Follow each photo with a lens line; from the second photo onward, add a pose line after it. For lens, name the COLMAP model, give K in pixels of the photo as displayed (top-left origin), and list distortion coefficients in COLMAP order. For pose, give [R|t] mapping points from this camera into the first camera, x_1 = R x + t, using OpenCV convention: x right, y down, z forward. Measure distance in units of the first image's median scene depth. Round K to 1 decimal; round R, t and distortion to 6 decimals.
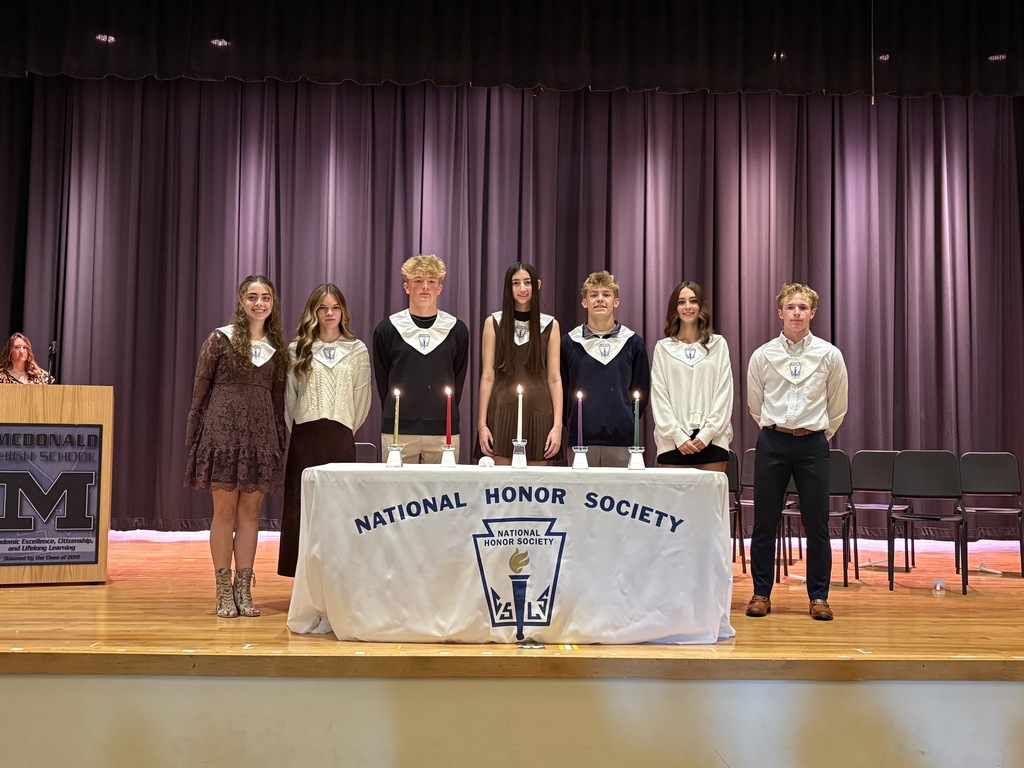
lens RADIAL K [[1072.2, 0, 516.2], [0, 1072.2, 385.9], [0, 0, 1]] dist [0.049382, 0.000000]
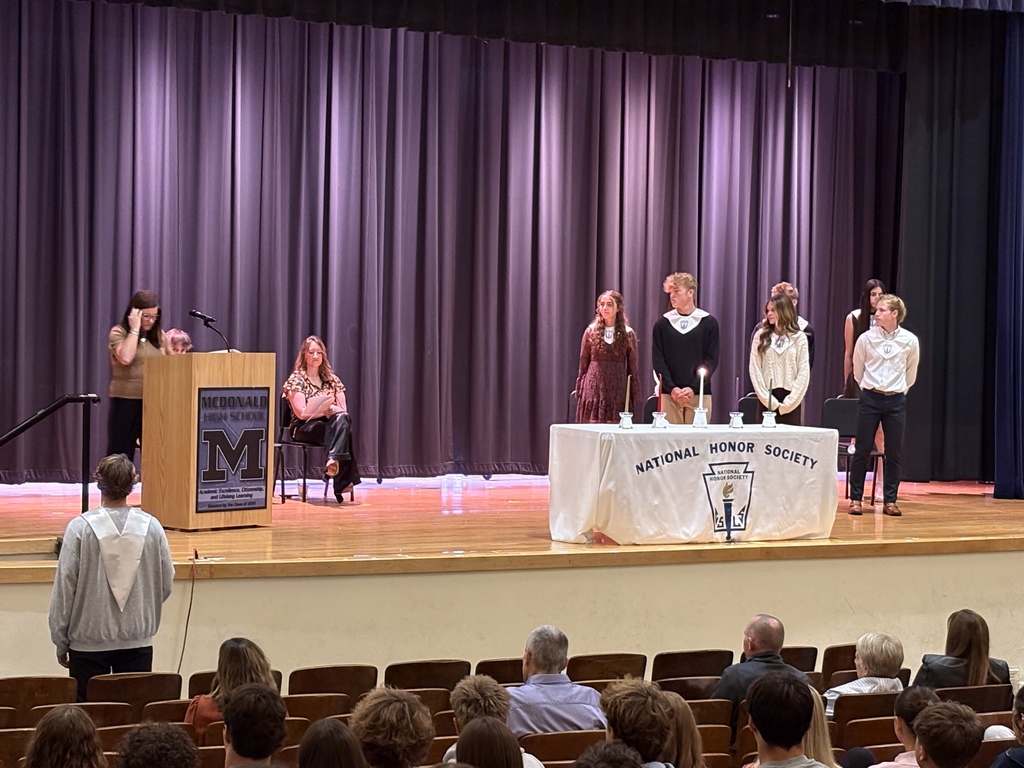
lens RADIAL K [[2313.5, 0, 512.6], [0, 2313.5, 384.9], [0, 0, 1]] dist [0.161015, 0.000000]
pose [[0.889648, -0.007884, 0.456580, -1.782558], [-0.036619, 0.995399, 0.088541, -0.268871], [-0.455177, -0.095489, 0.885266, -1.781395]]
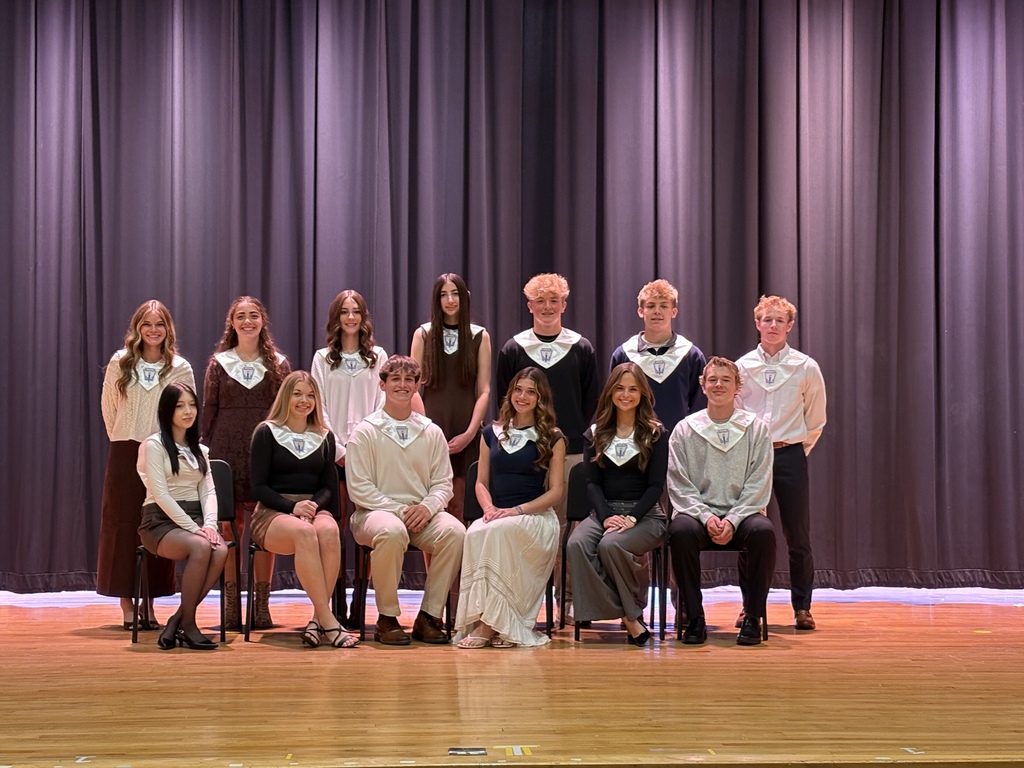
lens RADIAL K [[1615.3, 0, 507.3], [0, 1615.3, 380.2], [0, 0, 1]] dist [0.067235, 0.000000]
pose [[0.999590, -0.010573, 0.026608, 0.000612], [0.009546, 0.999216, 0.038434, -0.039909], [-0.026994, -0.038165, 0.998907, 0.002231]]
